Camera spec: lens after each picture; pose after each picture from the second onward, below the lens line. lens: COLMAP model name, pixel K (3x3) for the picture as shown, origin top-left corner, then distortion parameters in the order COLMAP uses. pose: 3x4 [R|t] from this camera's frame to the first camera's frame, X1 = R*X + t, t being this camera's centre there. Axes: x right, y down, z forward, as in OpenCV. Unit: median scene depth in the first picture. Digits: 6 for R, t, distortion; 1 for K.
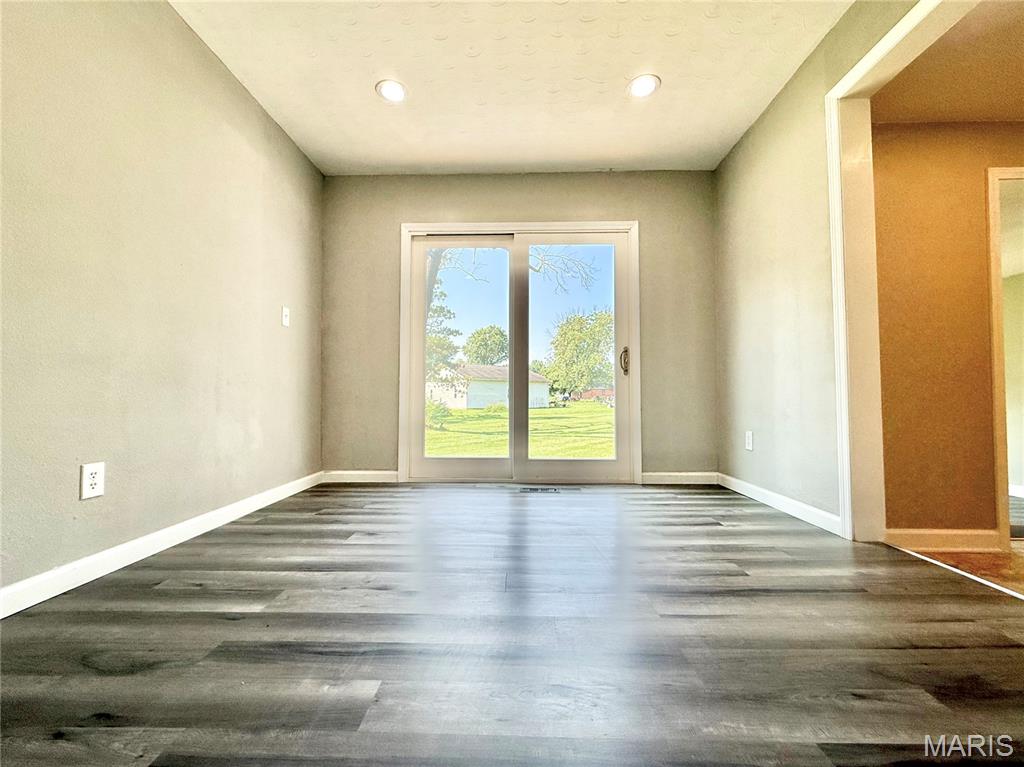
lens RADIAL K [[421.5, 0, 505.5], [0, 421.5, 383.9], [0, 0, 1]] dist [-0.000603, -0.000019]
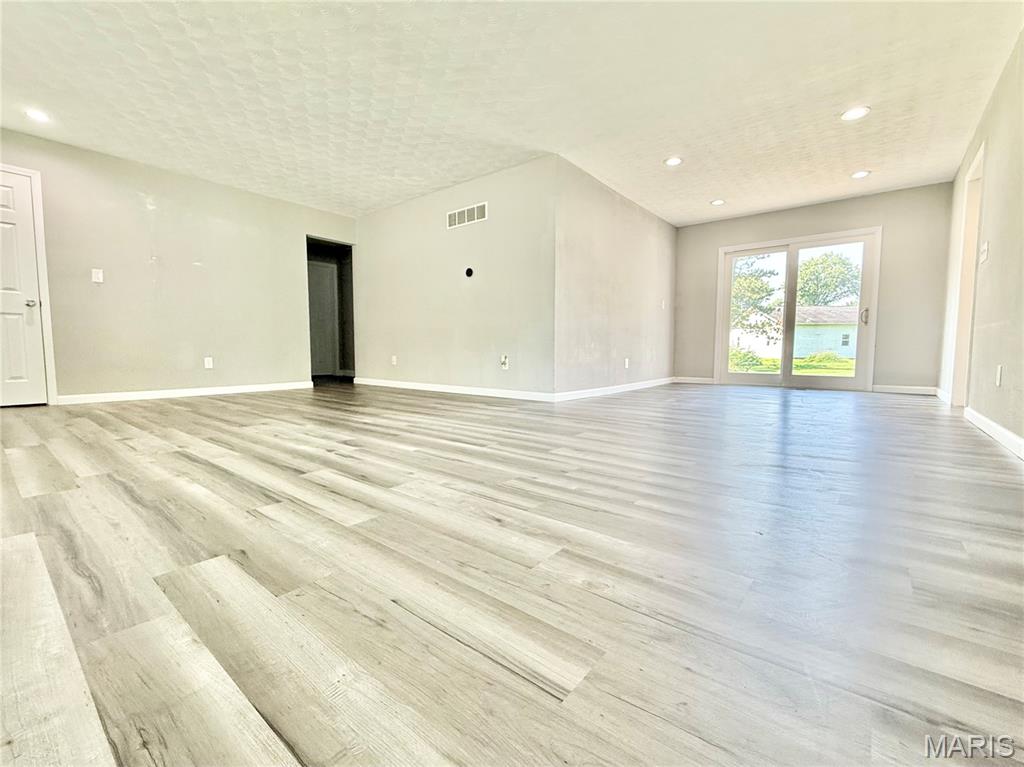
lens RADIAL K [[451.0, 0, 512.0], [0, 451.0, 383.5], [0, 0, 1]] dist [0.000734, -0.000370]
pose [[0.802803, 0.046421, -0.594435, 0.233718], [0.021767, 0.994018, 0.107022, -0.014275], [0.595847, -0.098857, 0.796990, -1.215604]]
